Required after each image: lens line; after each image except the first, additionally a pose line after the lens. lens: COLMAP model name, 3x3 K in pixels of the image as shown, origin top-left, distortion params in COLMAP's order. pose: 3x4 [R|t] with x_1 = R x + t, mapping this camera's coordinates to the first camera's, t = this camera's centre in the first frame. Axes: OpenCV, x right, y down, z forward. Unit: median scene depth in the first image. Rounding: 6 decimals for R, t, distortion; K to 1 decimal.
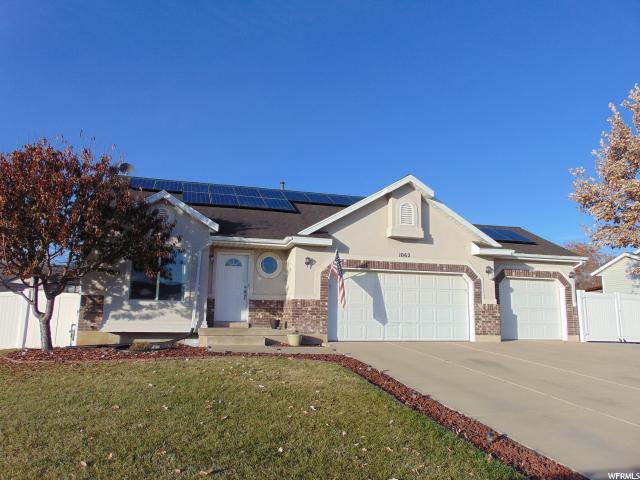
lens RADIAL K [[484.4, 0, 320.0], [0, 484.4, 240.0], [0, 0, 1]] dist [-0.047304, 0.090371]
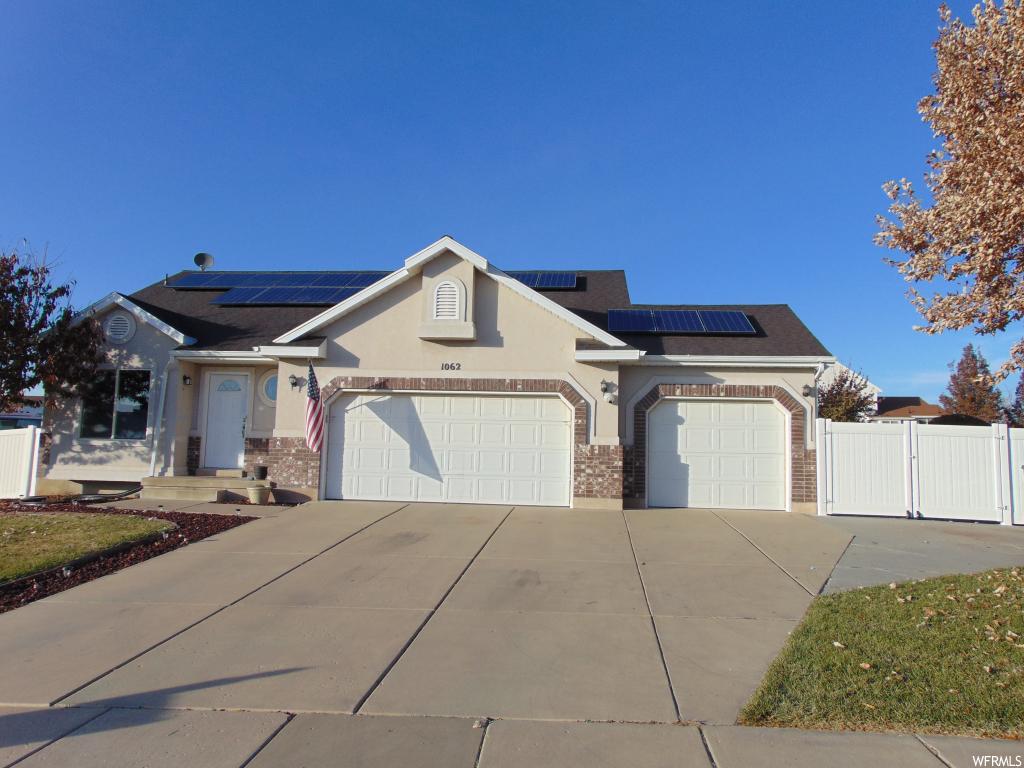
lens RADIAL K [[775.1, 0, 512.0], [0, 775.1, 384.0], [0, 0, 1]] dist [-0.047304, 0.090371]
pose [[0.929890, -0.027544, -0.366805, 0.616580], [0.047531, 0.997830, 0.045568, 0.011887], [0.364754, -0.059808, 0.929181, 0.098962]]
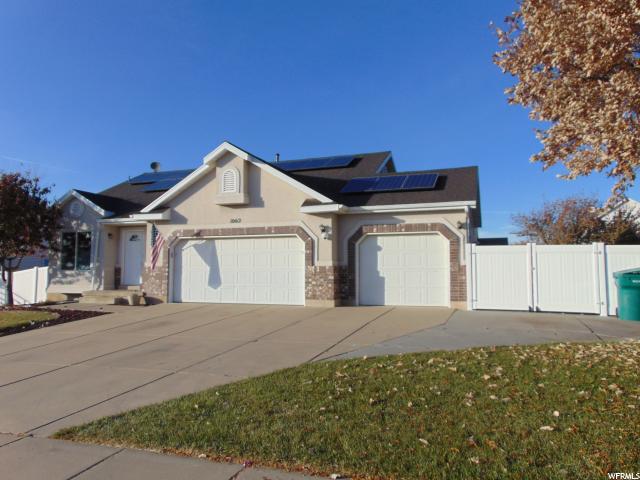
lens RADIAL K [[484.4, 0, 320.0], [0, 484.4, 240.0], [0, 0, 1]] dist [-0.047304, 0.090371]
pose [[0.810253, -0.056090, -0.583390, 0.920317], [0.103312, 0.993492, 0.047968, 0.040871], [0.576903, -0.099137, 0.810774, 0.267698]]
